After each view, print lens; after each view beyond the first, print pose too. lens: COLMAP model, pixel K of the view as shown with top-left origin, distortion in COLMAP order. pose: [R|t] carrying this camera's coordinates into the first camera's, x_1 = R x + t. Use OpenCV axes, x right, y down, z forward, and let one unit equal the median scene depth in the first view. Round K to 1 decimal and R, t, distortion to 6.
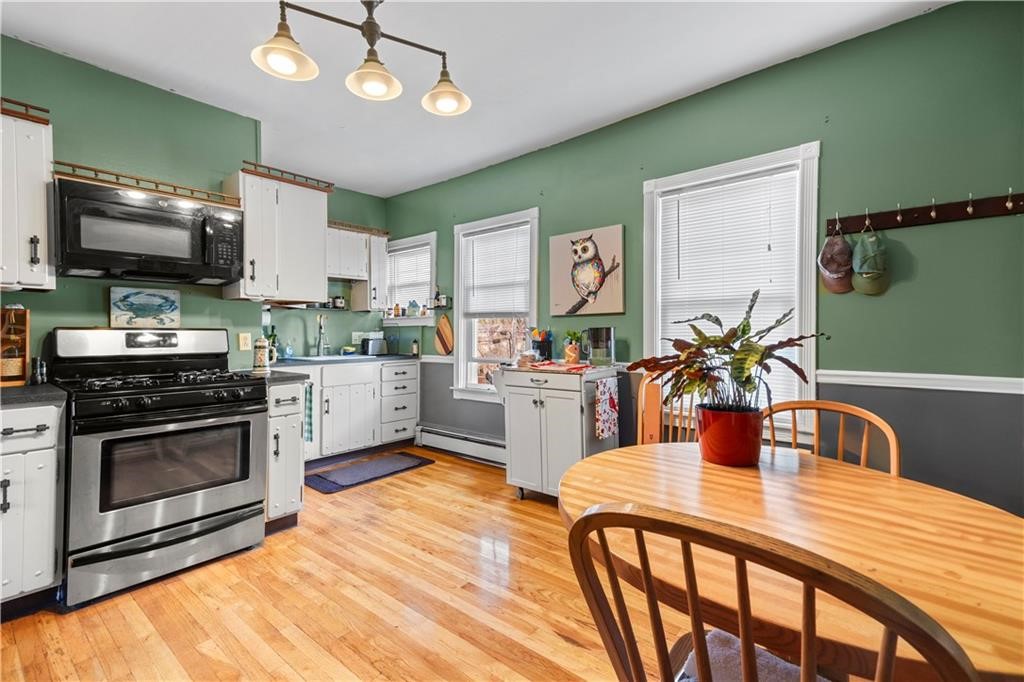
lens RADIAL K [[455.7, 0, 506.4], [0, 455.7, 330.9], [0, 0, 1]] dist [0.039850, -0.000635]
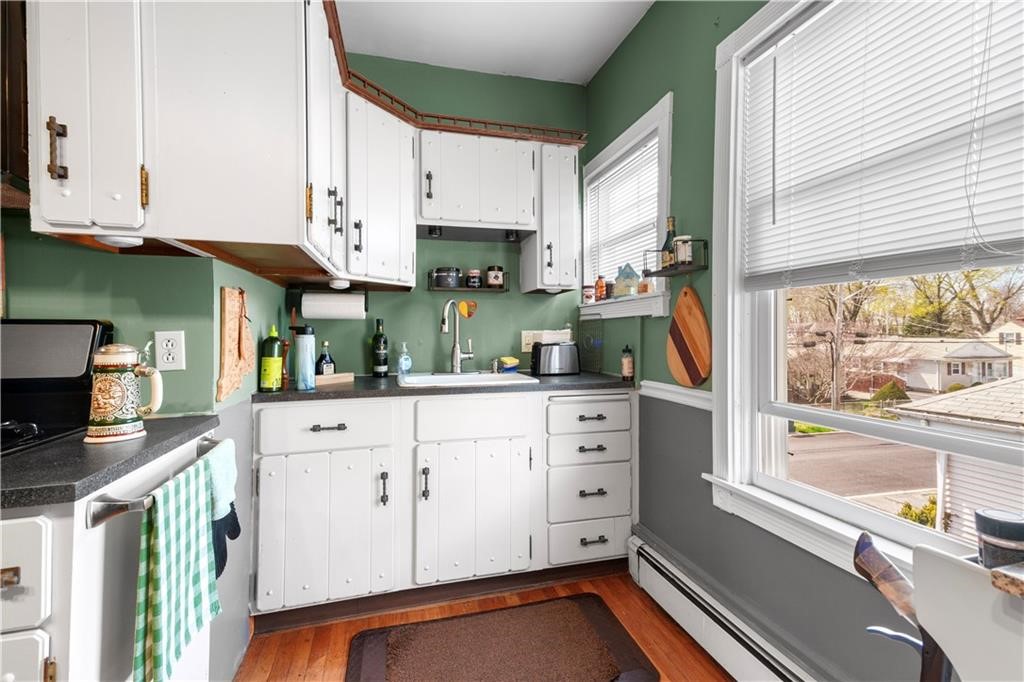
lens RADIAL K [[455.7, 0, 506.4], [0, 455.7, 328.8], [0, 0, 1]] dist [0.039850, -0.000635]
pose [[0.826904, -0.003778, -0.562331, -0.043395], [0.000803, 0.999984, -0.005538, 0.004147], [0.562343, 0.004128, 0.826894, 0.602473]]
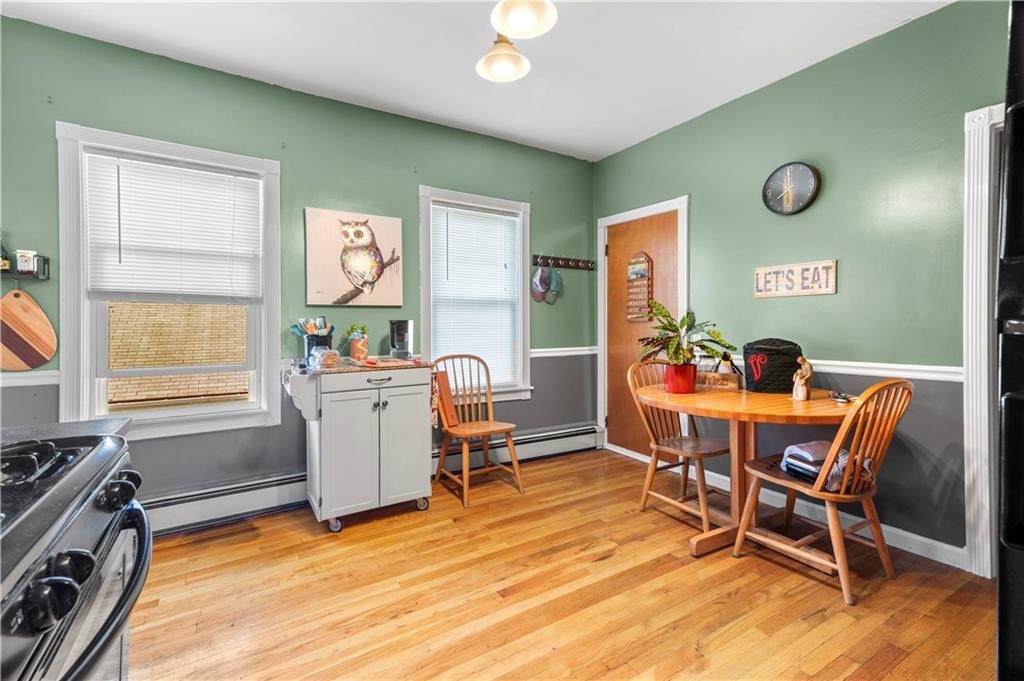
lens RADIAL K [[455.7, 0, 497.9], [0, 455.7, 336.7], [0, 0, 1]] dist [0.039850, -0.000635]
pose [[0.321949, -0.008720, 0.946717, -0.480029], [0.007015, 0.999952, 0.006824, 0.016701], [-0.946731, 0.004444, 0.321995, 0.356782]]
